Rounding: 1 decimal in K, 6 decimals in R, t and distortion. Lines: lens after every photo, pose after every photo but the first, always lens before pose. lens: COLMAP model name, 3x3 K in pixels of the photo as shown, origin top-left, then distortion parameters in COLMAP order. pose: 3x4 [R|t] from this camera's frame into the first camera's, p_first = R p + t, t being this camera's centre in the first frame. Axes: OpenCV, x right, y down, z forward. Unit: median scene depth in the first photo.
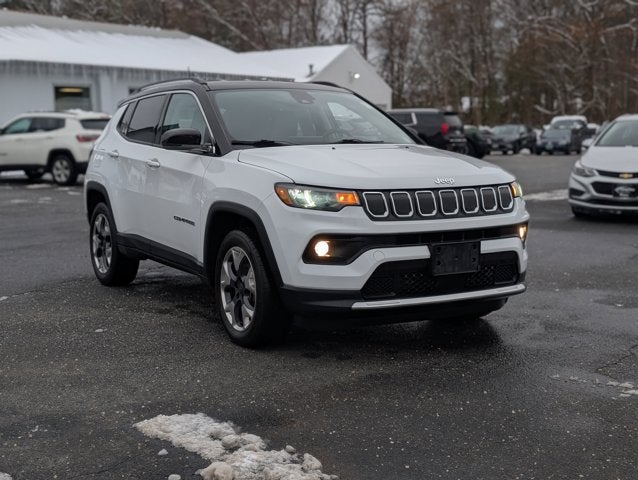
lens RADIAL K [[909.9, 0, 319.0], [0, 909.9, 240.0], [0, 0, 1]] dist [0.187371, -0.710166]
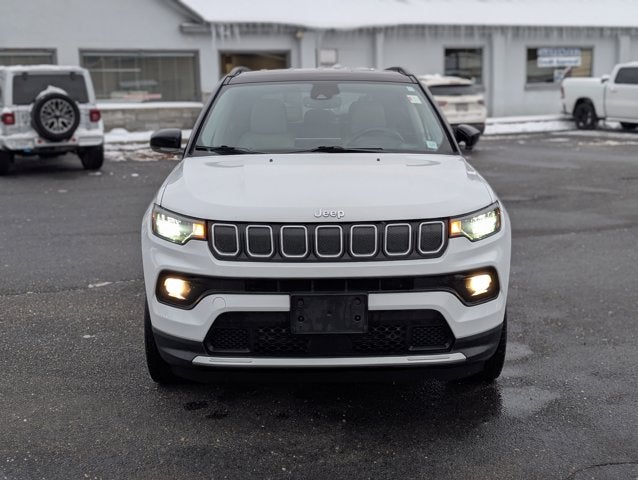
lens RADIAL K [[909.9, 0, 319.0], [0, 909.9, 240.0], [0, 0, 1]] dist [0.187371, -0.710166]
pose [[0.876008, 0.077390, -0.476046, 0.500637], [-0.053522, 0.996544, 0.063518, -0.090821], [0.479317, -0.030163, 0.877123, 0.310568]]
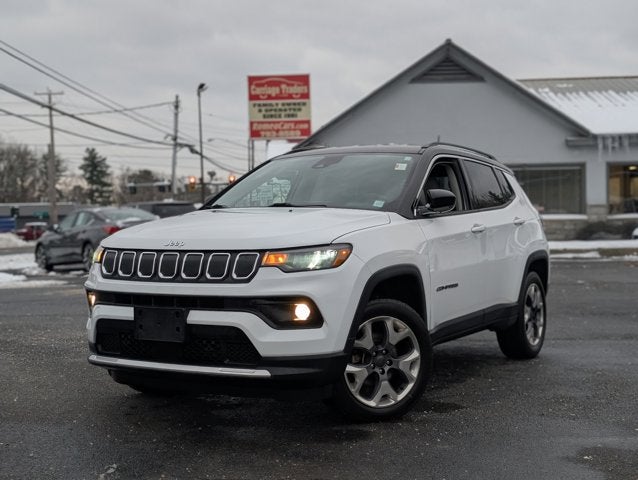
lens RADIAL K [[909.9, 0, 319.0], [0, 909.9, 240.0], [0, 0, 1]] dist [0.187371, -0.710166]
pose [[0.515936, 0.024527, -0.856276, 1.029530], [-0.098067, 0.994709, -0.030597, -0.053571], [0.850996, 0.099759, 0.515611, 0.633887]]
